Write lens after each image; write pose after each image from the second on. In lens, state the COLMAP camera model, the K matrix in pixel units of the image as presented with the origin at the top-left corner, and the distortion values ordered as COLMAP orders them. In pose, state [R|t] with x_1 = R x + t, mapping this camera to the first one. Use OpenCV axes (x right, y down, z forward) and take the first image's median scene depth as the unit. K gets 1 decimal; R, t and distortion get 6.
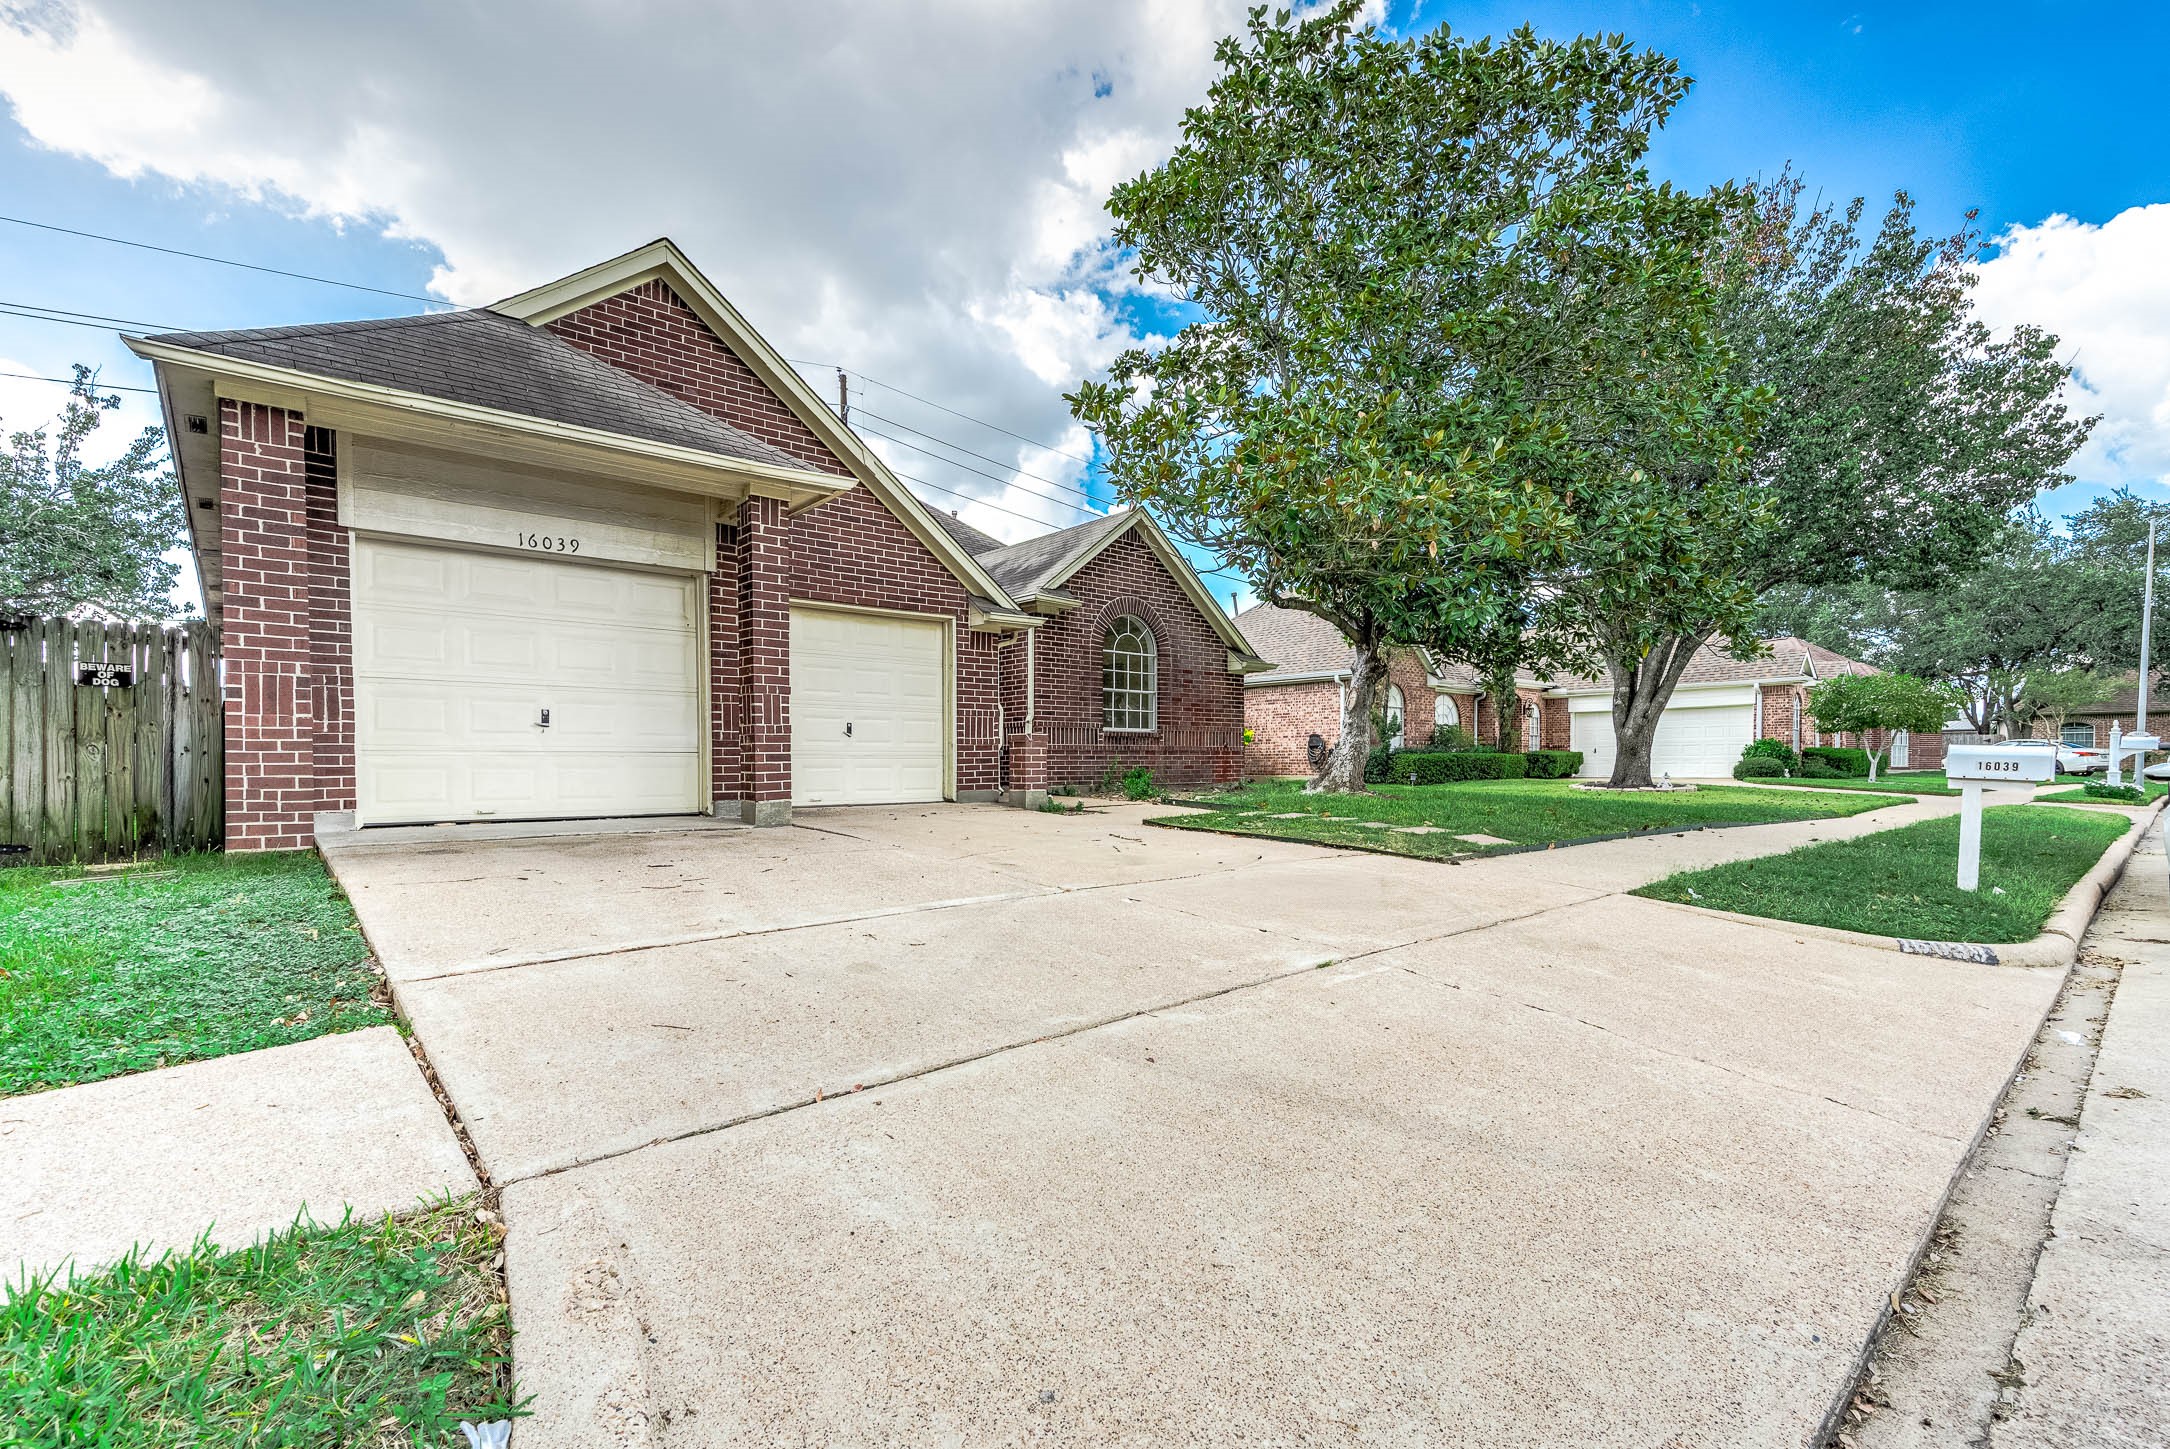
lens RADIAL K [[953.0, 0, 1083.4], [0, 953.0, 718.8], [0, 0, 1]] dist [-0.000516, -0.000170]
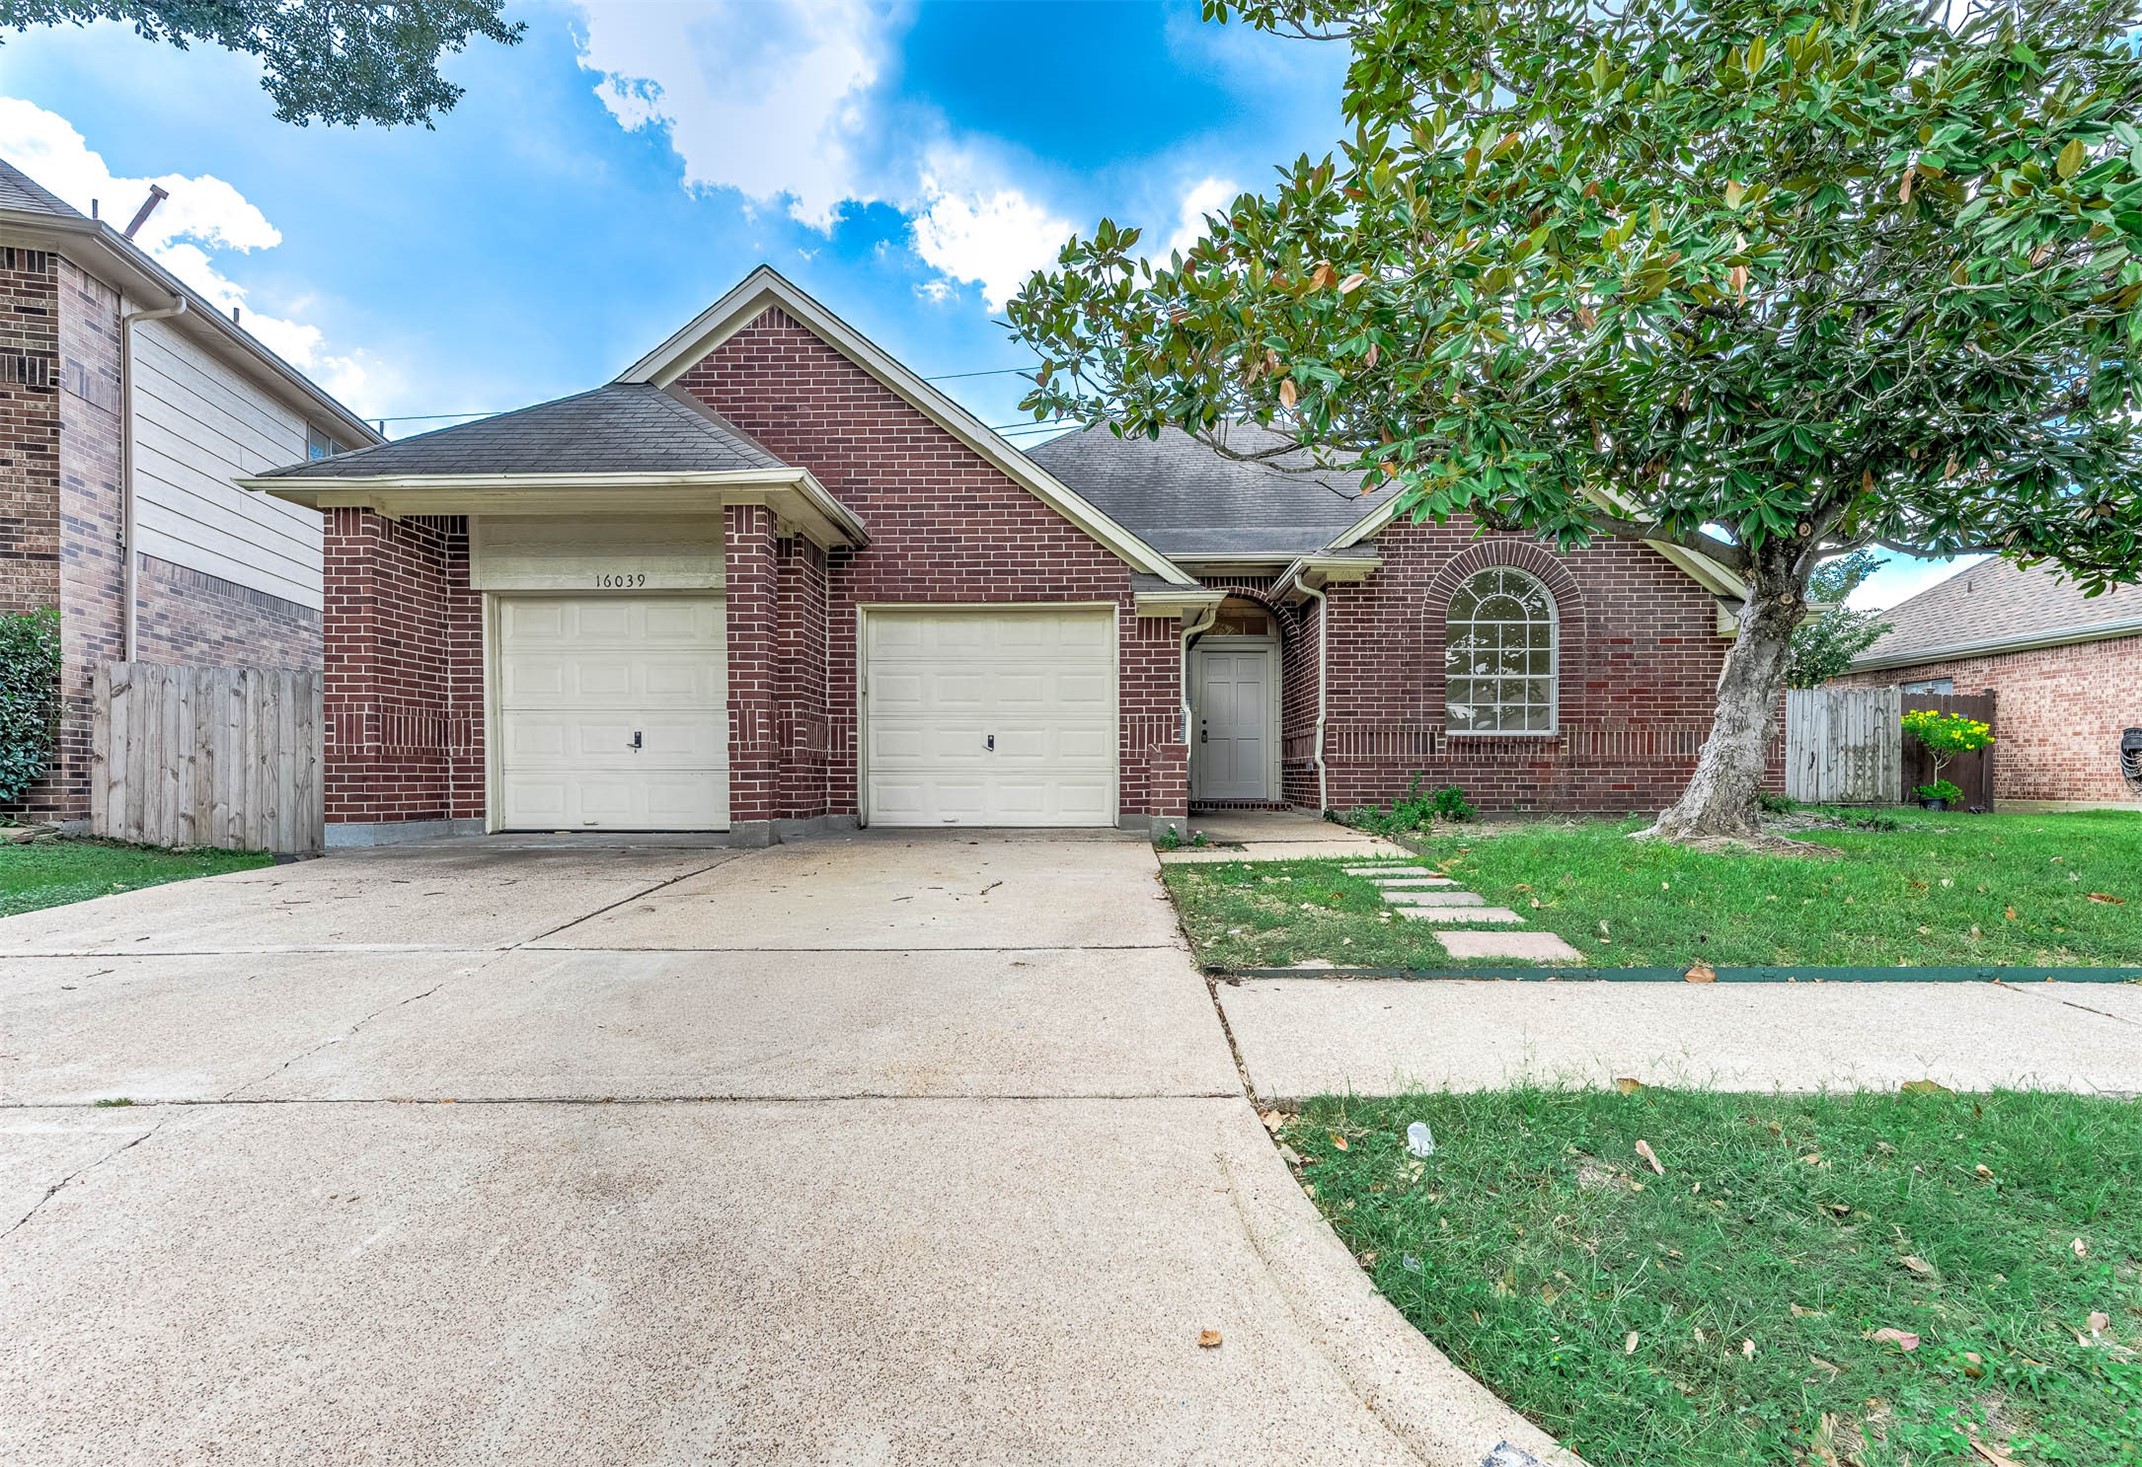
lens RADIAL K [[1020.3, 0, 1072.0], [0, 1020.3, 740.2], [0, 0, 1]] dist [0.000187, 0.000762]
pose [[0.745038, -0.020444, -0.666708, 0.507141], [0.029311, 0.999568, 0.002104, 0.010348], [0.666377, -0.021110, 0.745316, 0.384349]]
